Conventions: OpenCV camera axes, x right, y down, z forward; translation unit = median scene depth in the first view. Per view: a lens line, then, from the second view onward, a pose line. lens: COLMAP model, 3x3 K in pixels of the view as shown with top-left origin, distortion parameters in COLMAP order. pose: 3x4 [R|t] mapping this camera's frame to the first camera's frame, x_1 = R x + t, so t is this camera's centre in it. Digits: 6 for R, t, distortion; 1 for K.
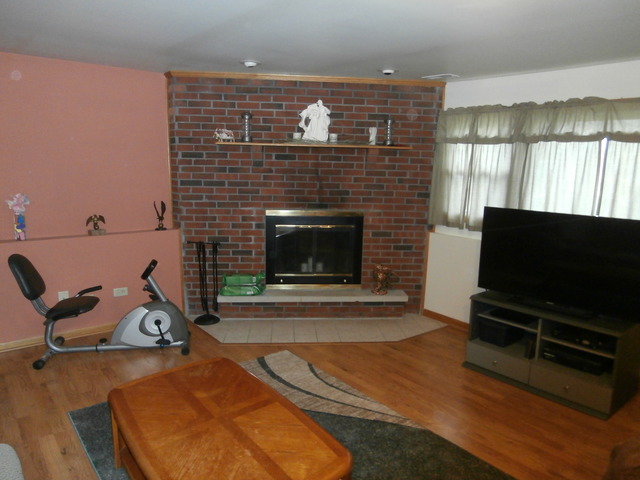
lens RADIAL K [[453.7, 0, 323.5], [0, 453.7, 240.8], [0, 0, 1]] dist [-0.008188, -0.004260]
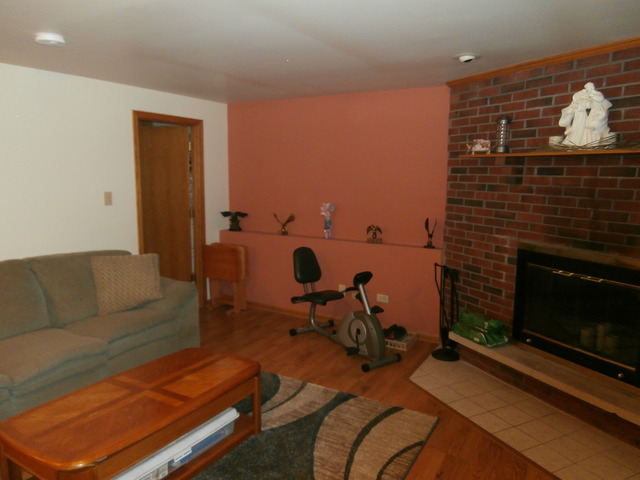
lens RADIAL K [[453.7, 0, 323.5], [0, 453.7, 240.8], [0, 0, 1]] dist [-0.008188, -0.004260]
pose [[0.387197, 0.123416, -0.913700, 0.443711], [-0.157556, 0.985281, 0.066317, -0.068389], [0.908435, 0.118281, 0.400943, 0.406520]]
